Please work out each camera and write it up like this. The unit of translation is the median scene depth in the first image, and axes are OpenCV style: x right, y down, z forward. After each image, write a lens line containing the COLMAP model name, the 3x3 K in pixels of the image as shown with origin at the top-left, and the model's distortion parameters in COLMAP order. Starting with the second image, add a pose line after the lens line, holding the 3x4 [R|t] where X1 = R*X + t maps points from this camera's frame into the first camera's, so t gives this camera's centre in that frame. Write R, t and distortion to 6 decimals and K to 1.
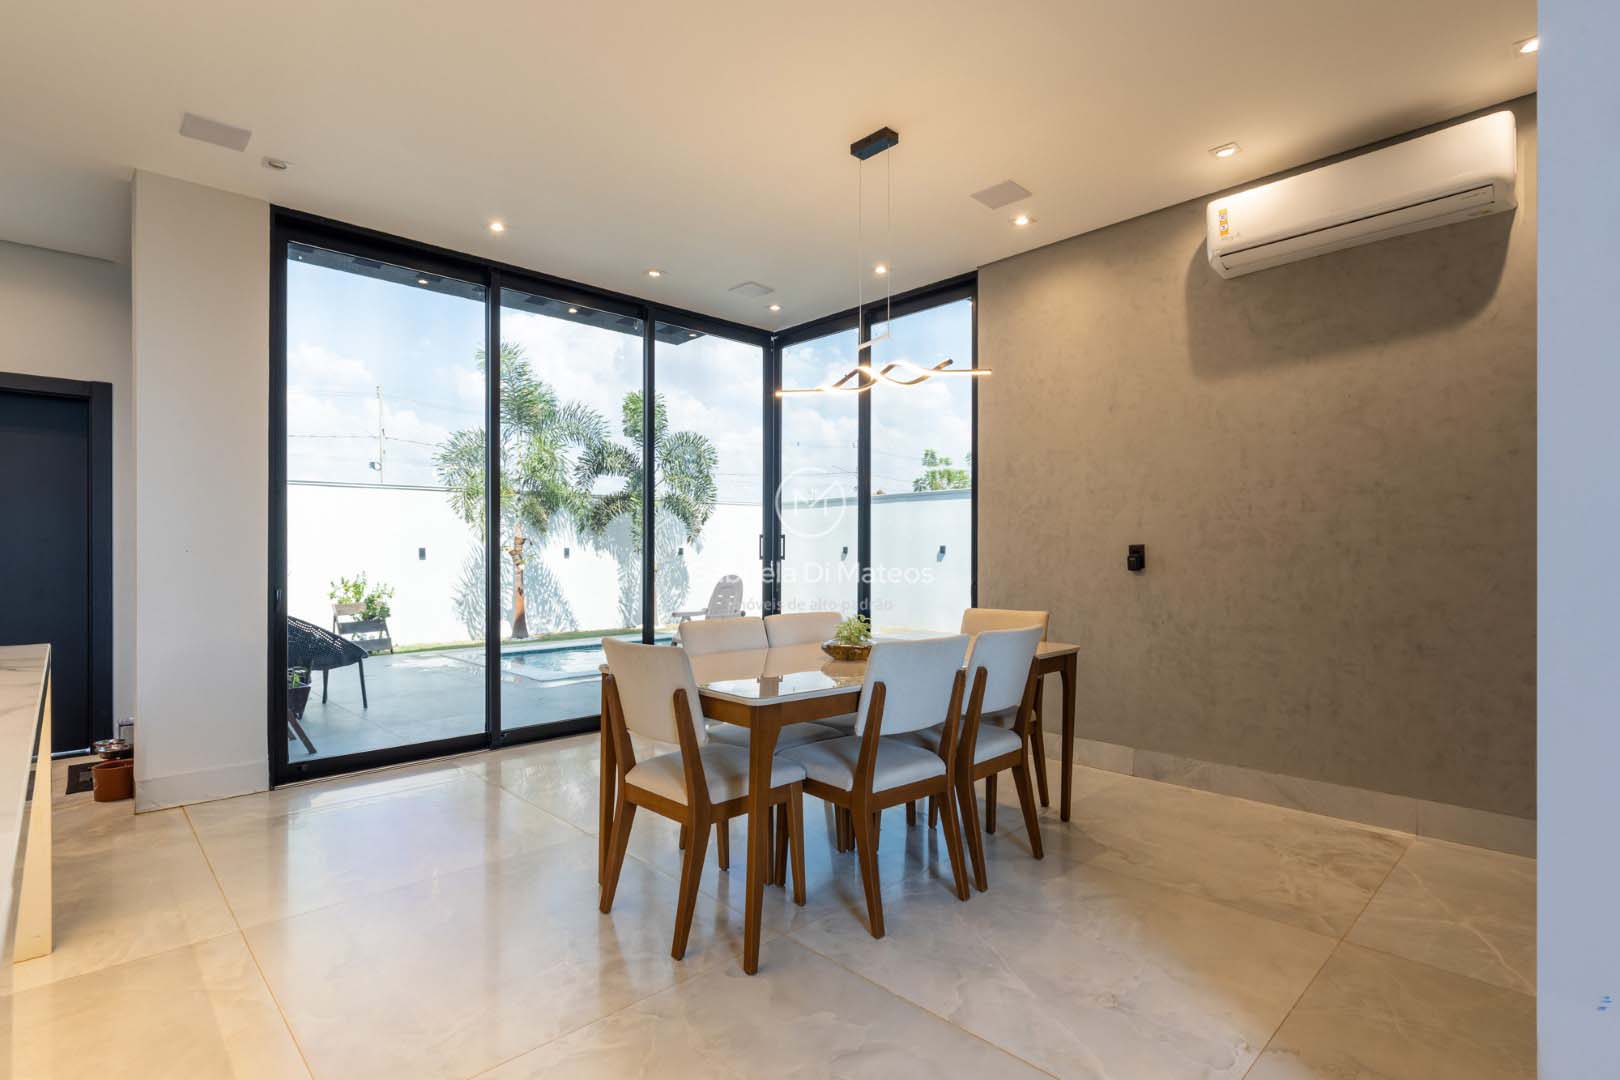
lens RADIAL K [[786.7, 0, 807.2], [0, 786.7, 548.7], [0, 0, 1]] dist [0.009897, -0.000075]
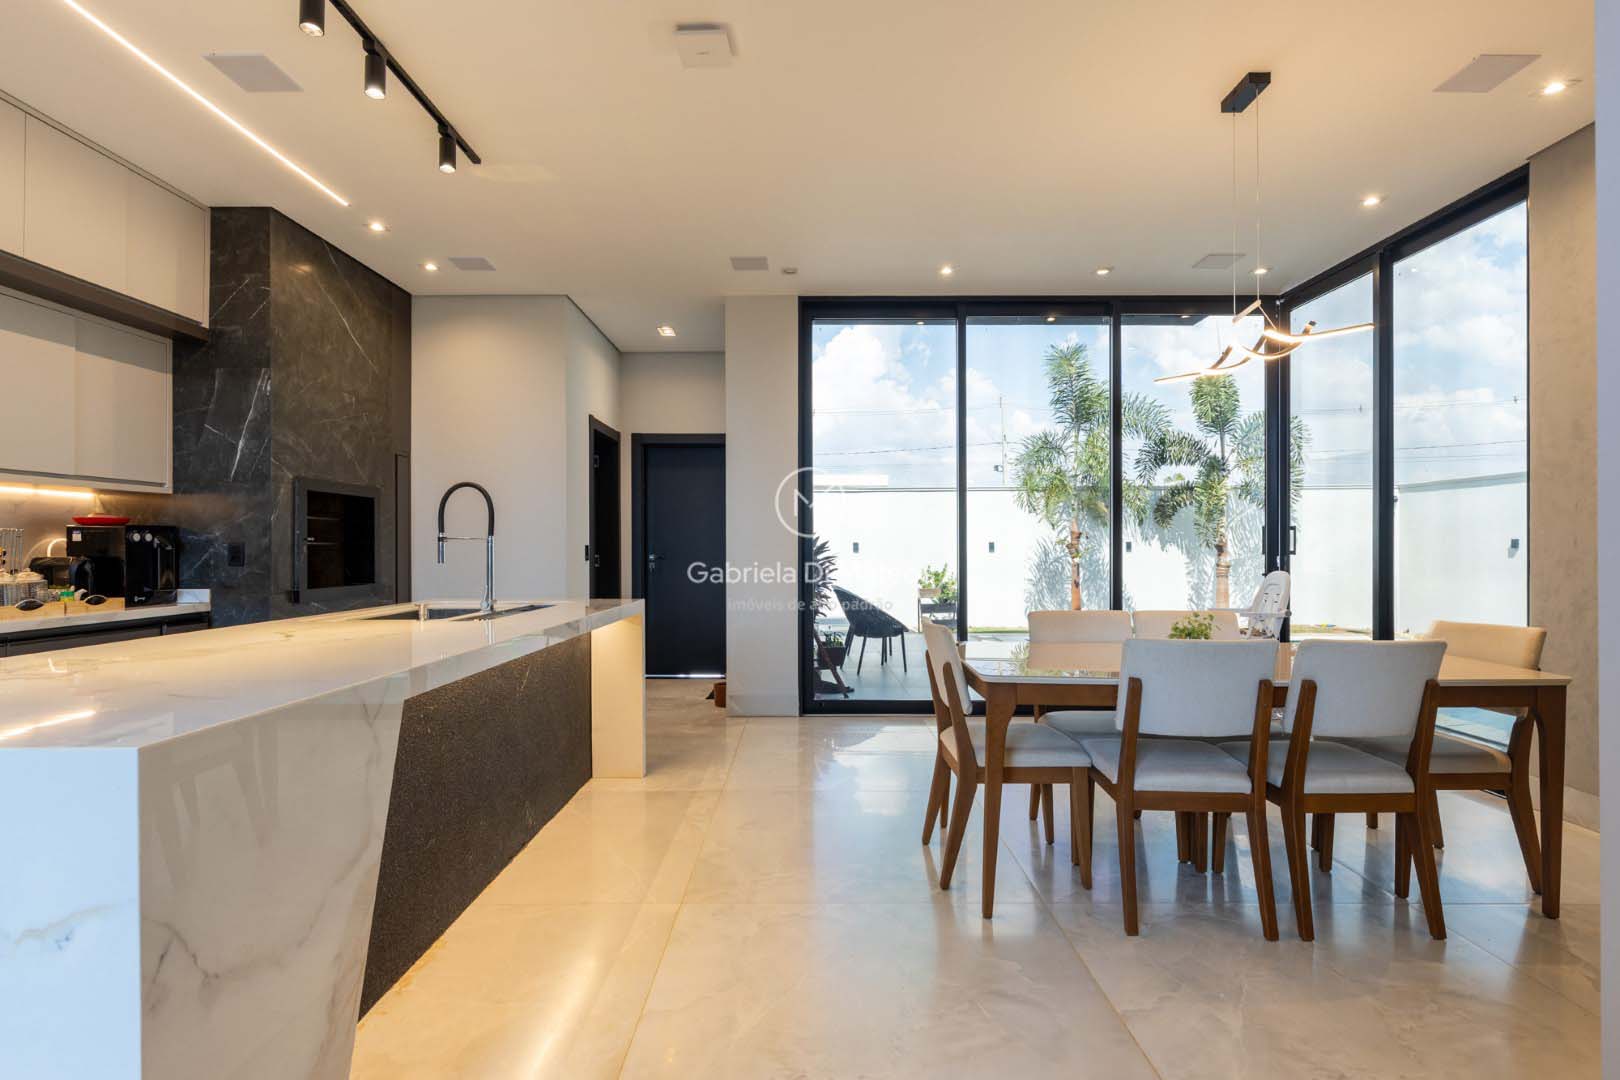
lens RADIAL K [[786.7, 0, 805.1], [0, 786.7, 542.6], [0, 0, 1]] dist [0.009897, -0.000075]
pose [[0.725164, -0.001570, -0.688574, 0.227252], [0.001693, 0.999998, -0.000497, -0.000042], [0.688574, -0.000805, 0.725166, -0.000540]]
